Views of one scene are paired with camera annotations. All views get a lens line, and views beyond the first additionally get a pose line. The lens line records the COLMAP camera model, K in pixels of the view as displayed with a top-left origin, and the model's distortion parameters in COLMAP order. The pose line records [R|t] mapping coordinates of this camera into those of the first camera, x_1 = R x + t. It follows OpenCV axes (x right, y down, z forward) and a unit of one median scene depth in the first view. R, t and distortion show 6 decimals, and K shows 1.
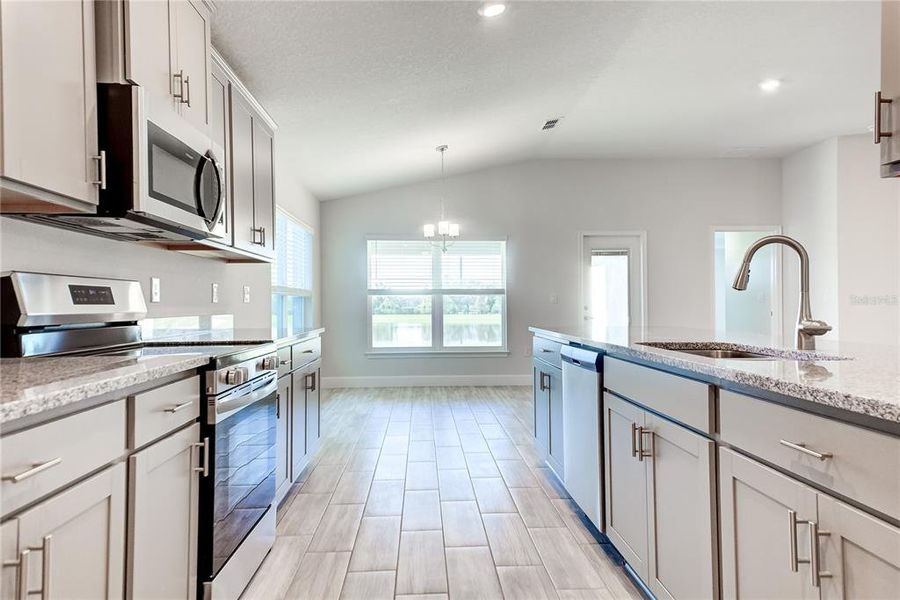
lens RADIAL K [[581.0, 0, 459.9], [0, 581.0, 300.1], [0, 0, 1]] dist [0.066775, -0.005281]
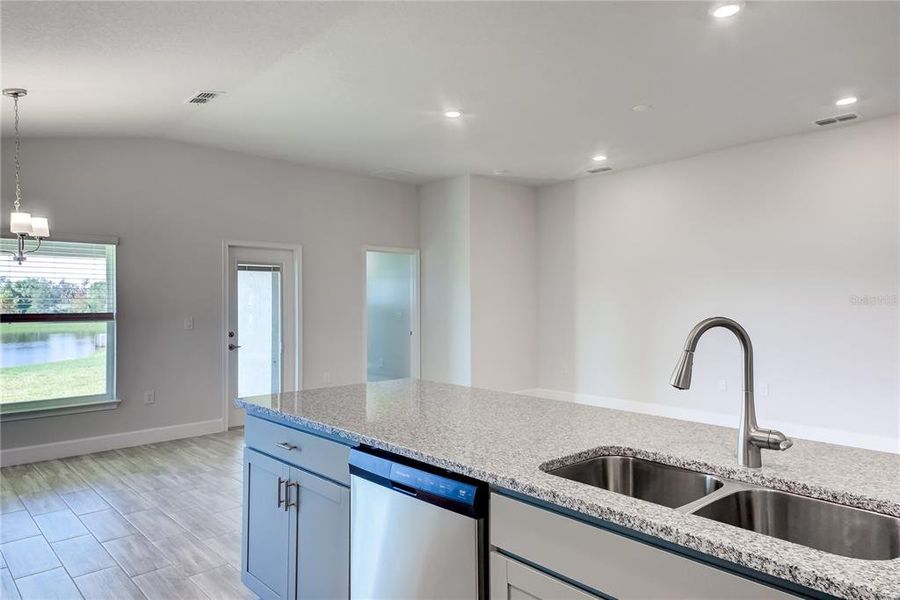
lens RADIAL K [[581.0, 0, 459.9], [0, 581.0, 300.1], [0, 0, 1]] dist [0.066775, -0.005281]
pose [[0.773191, 0.008734, 0.634113, -0.069162], [-0.007346, 0.999961, -0.004816, -0.042010], [-0.634131, -0.000934, 0.773225, 0.210334]]
